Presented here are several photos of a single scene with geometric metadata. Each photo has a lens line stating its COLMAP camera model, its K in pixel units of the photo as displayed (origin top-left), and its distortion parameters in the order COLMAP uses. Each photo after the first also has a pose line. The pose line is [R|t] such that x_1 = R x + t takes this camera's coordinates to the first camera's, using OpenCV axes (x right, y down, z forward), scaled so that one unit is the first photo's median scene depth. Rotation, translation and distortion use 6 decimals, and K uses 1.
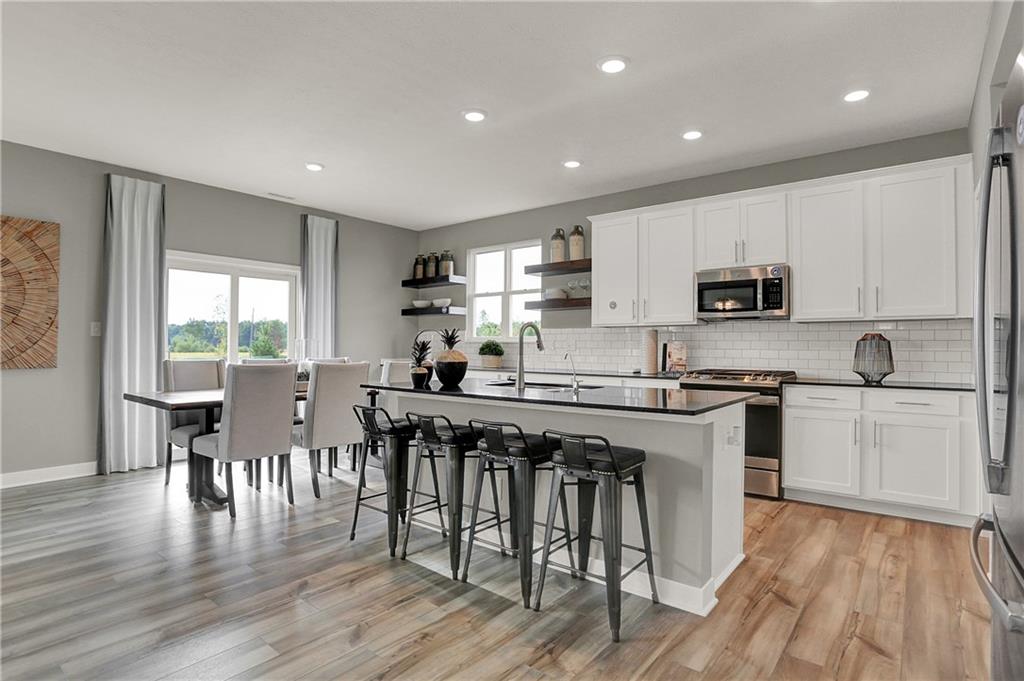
lens RADIAL K [[521.7, 0, 507.7], [0, 521.7, 345.5], [0, 0, 1]] dist [-0.001245, -0.000290]
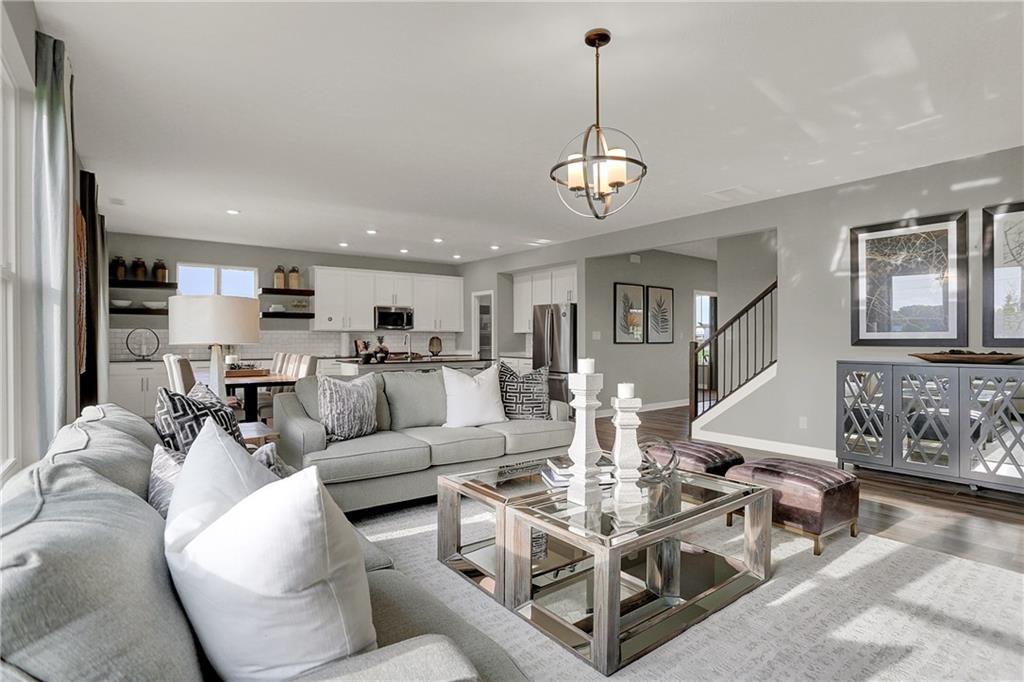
lens RADIAL K [[521.7, 0, 507.7], [0, 521.7, 346.0], [0, 0, 1]] dist [-0.001245, -0.000290]
pose [[0.251256, -0.008761, 0.967881, -1.373277], [0.008187, 0.999943, 0.006926, 0.007419], [-0.967886, 0.006184, 0.251314, -0.029204]]
